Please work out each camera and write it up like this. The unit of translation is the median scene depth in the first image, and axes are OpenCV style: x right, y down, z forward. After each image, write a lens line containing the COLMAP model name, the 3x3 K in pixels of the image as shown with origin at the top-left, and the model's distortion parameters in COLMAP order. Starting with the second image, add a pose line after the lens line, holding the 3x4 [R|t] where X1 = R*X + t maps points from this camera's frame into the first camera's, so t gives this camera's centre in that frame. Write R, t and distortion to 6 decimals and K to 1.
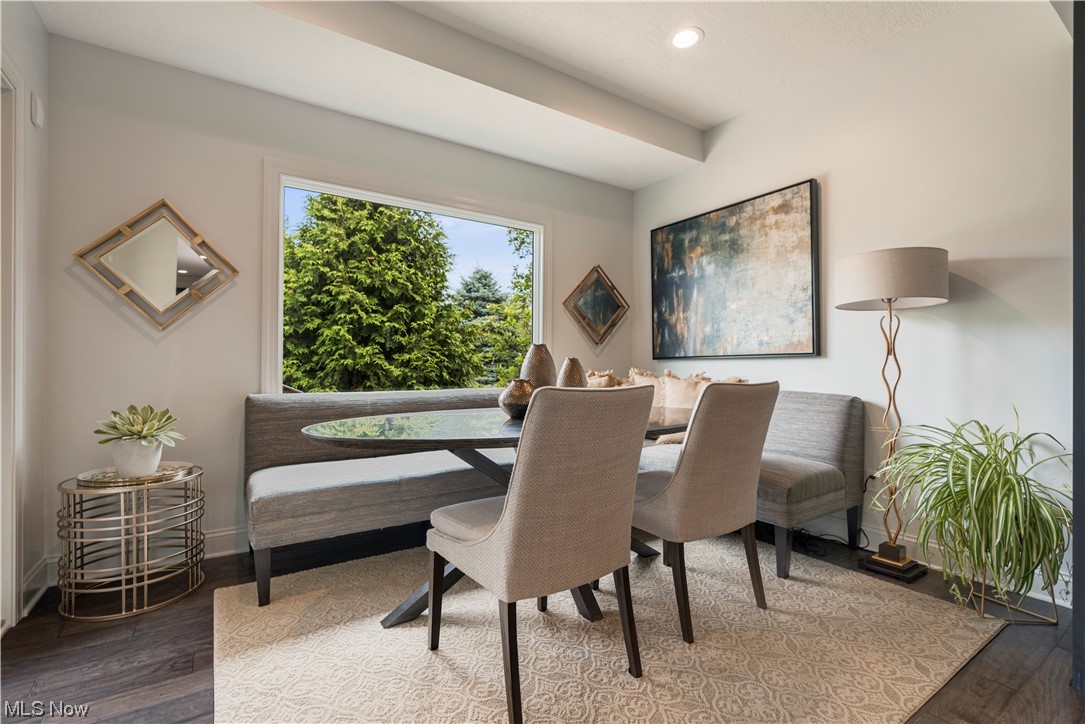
lens RADIAL K [[496.6, 0, 550.4], [0, 496.6, 364.6], [0, 0, 1]] dist [-0.024833, -0.000307]
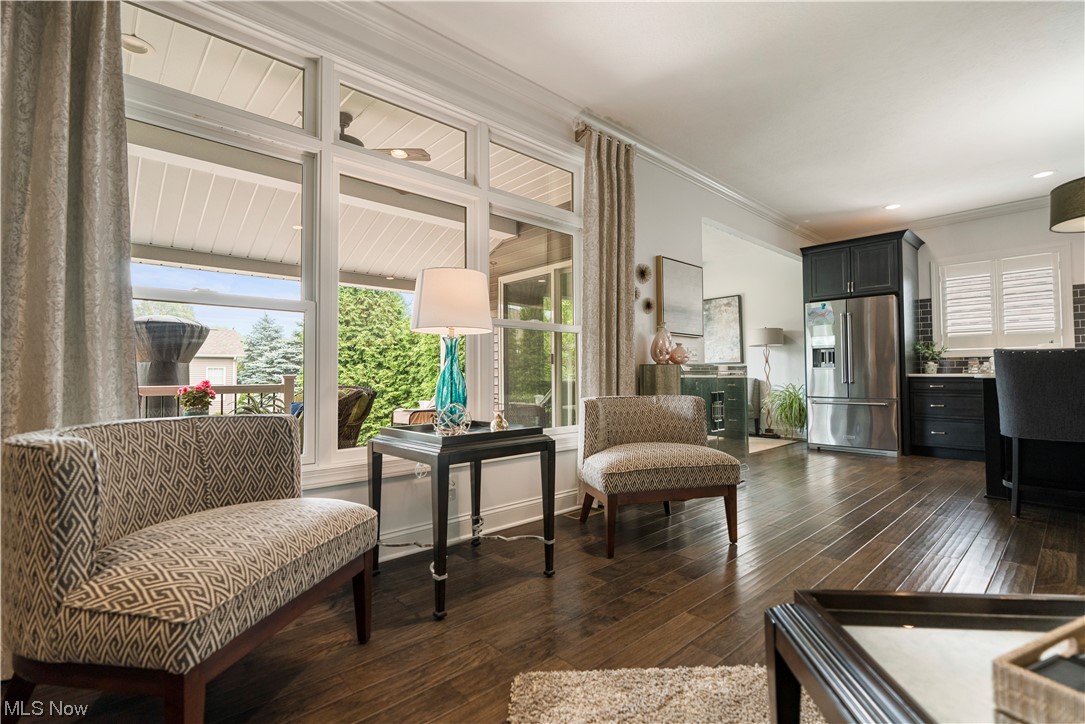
lens RADIAL K [[496.6, 0, 545.8], [0, 496.6, 360.5], [0, 0, 1]] dist [-0.024833, -0.000307]
pose [[0.988288, -0.004124, 0.152544, -0.539784], [0.007771, 0.999698, -0.023322, 0.014842], [-0.152402, 0.024234, 0.988021, -0.874113]]
